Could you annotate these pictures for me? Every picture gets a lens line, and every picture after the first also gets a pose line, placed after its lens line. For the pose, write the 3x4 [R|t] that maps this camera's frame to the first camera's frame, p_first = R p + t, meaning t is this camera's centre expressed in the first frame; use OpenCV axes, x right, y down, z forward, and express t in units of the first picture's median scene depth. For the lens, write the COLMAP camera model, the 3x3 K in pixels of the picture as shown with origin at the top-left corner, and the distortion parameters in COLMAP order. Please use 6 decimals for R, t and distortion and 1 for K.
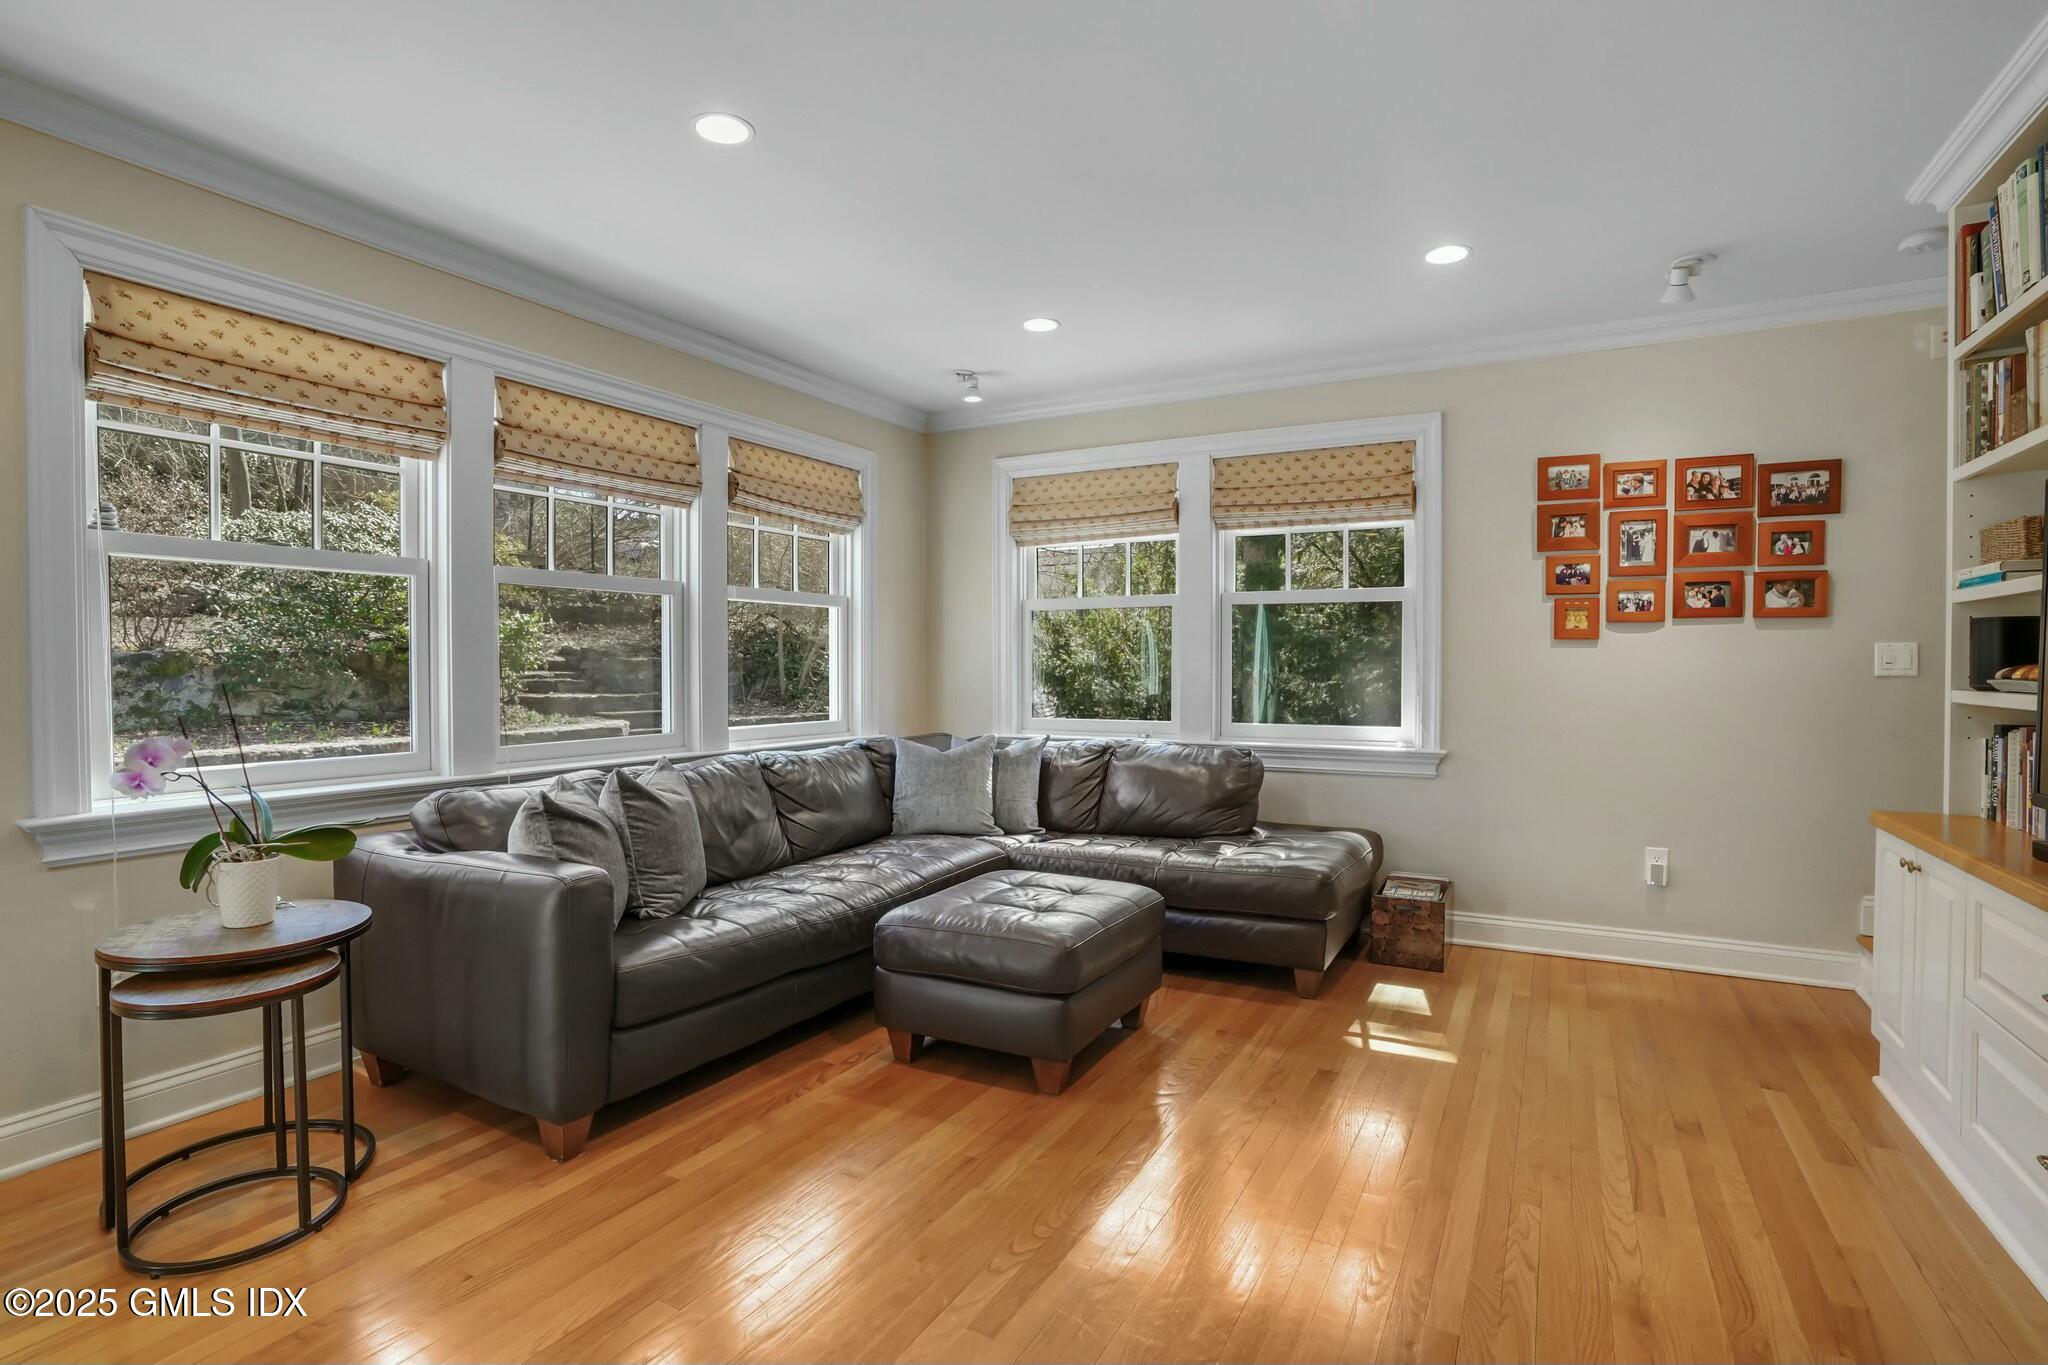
lens RADIAL K [[1003.7, 0, 1028.8], [0, 1003.7, 683.6], [0, 0, 1]] dist [-0.041752, 0.010946]
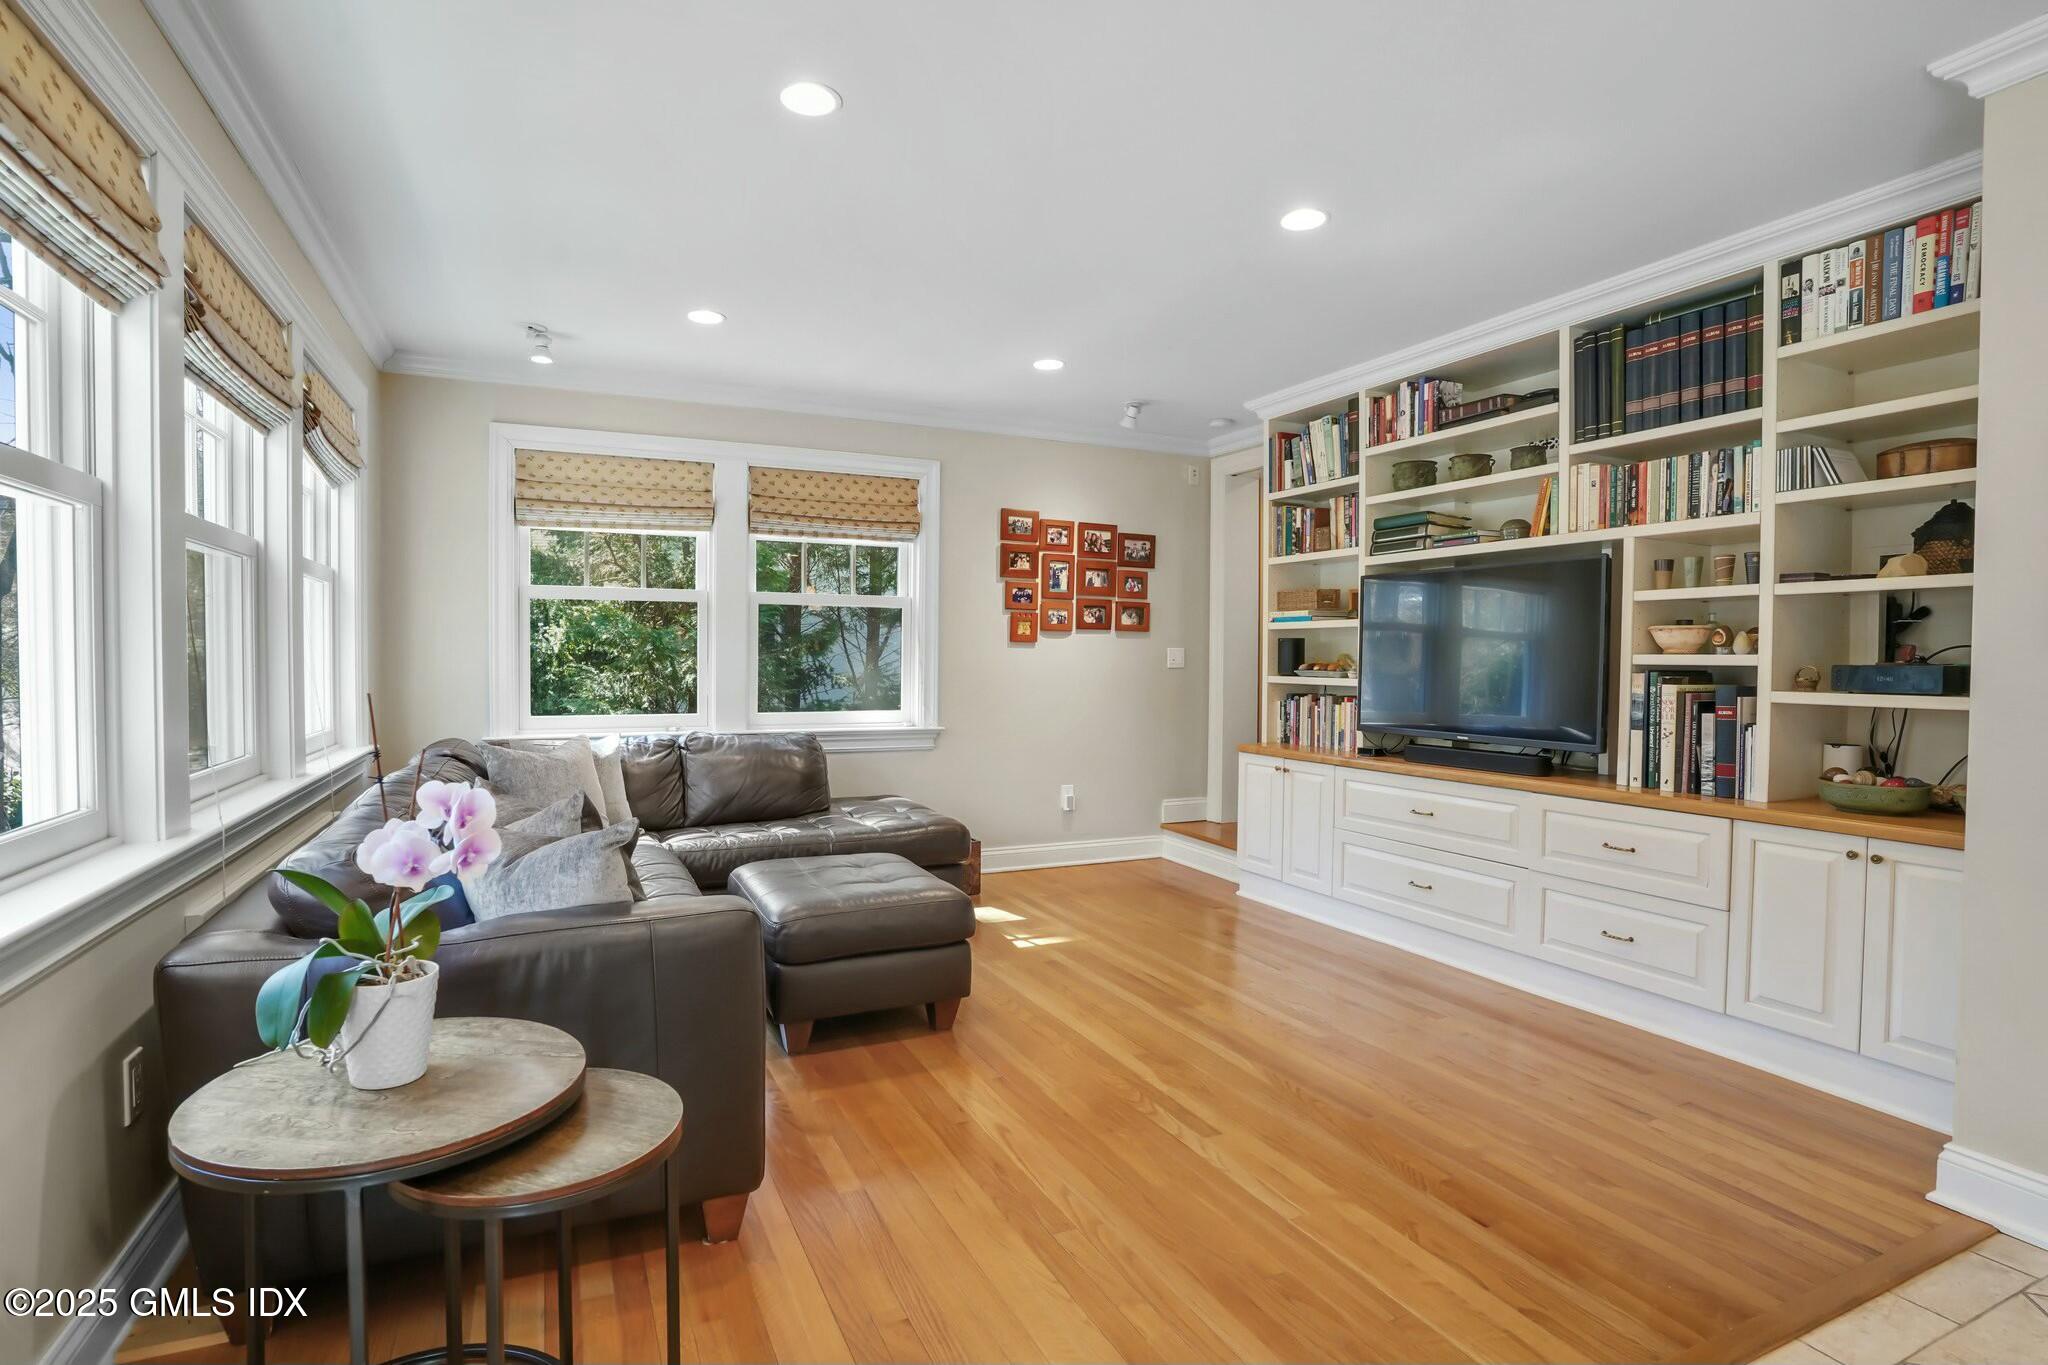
lens RADIAL K [[1003.7, 0, 1025.9], [0, 1003.7, 682.8], [0, 0, 1]] dist [-0.041752, 0.010946]
pose [[0.598782, -0.017925, 0.800711, -0.595287], [0.009371, 0.999838, 0.015376, -0.009514], [-0.800857, -0.001703, 0.598853, 0.154788]]
